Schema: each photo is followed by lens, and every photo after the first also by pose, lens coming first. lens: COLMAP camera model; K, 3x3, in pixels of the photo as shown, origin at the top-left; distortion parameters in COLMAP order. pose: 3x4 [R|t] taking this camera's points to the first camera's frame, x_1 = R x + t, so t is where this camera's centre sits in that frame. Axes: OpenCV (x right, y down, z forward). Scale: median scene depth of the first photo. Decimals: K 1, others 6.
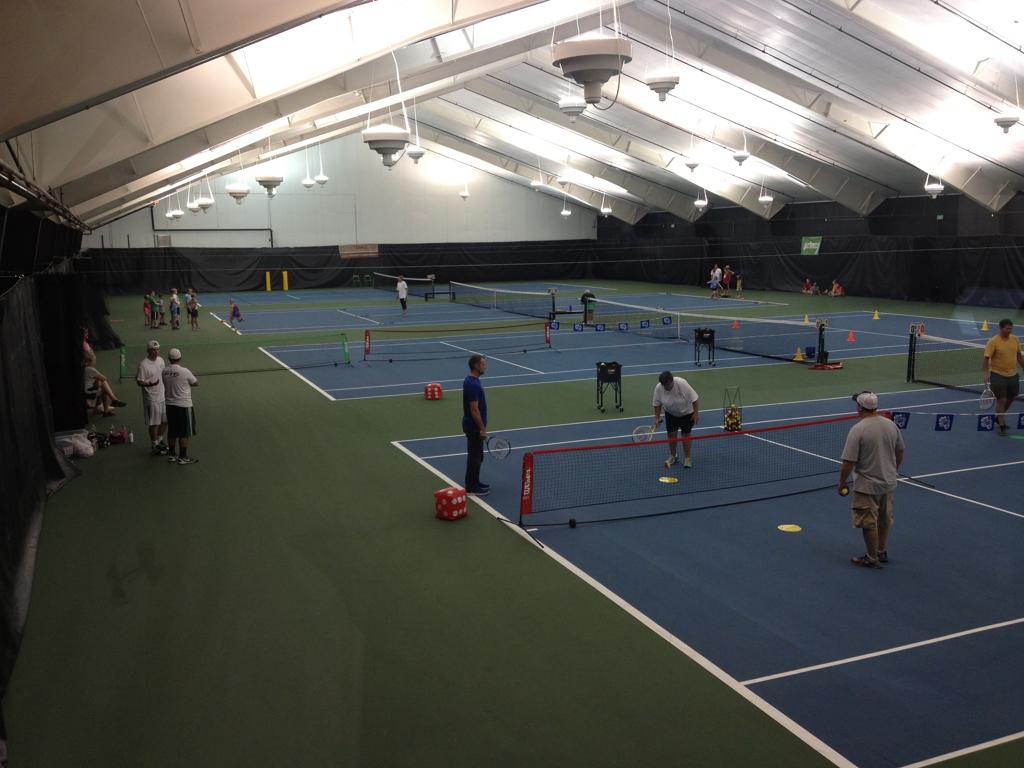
lens RADIAL K [[959.1, 0, 517.6], [0, 959.1, 382.7], [0, 0, 1]] dist [0.051716, 0.000000]
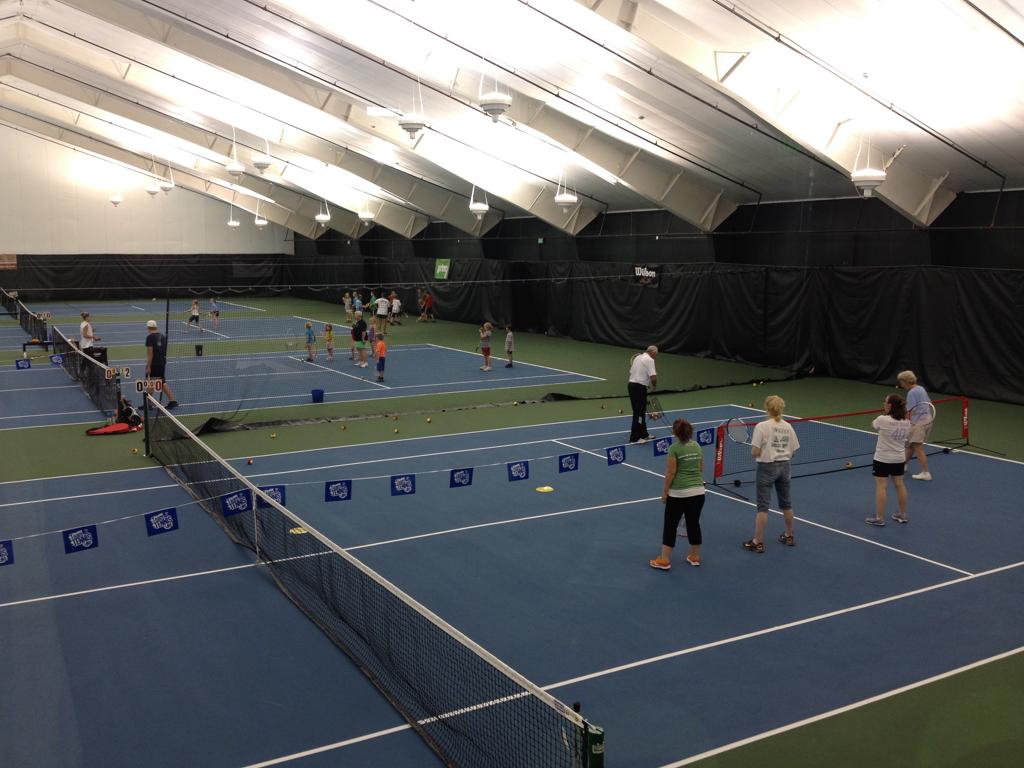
lens RADIAL K [[959.1, 0, 504.3], [0, 959.1, 392.7], [0, 0, 1]] dist [0.051716, 0.000000]
pose [[0.991752, -0.001624, 0.128160, 0.378529], [0.002166, 0.999989, -0.004091, -0.030364], [-0.128152, 0.004335, 0.991745, 0.140508]]
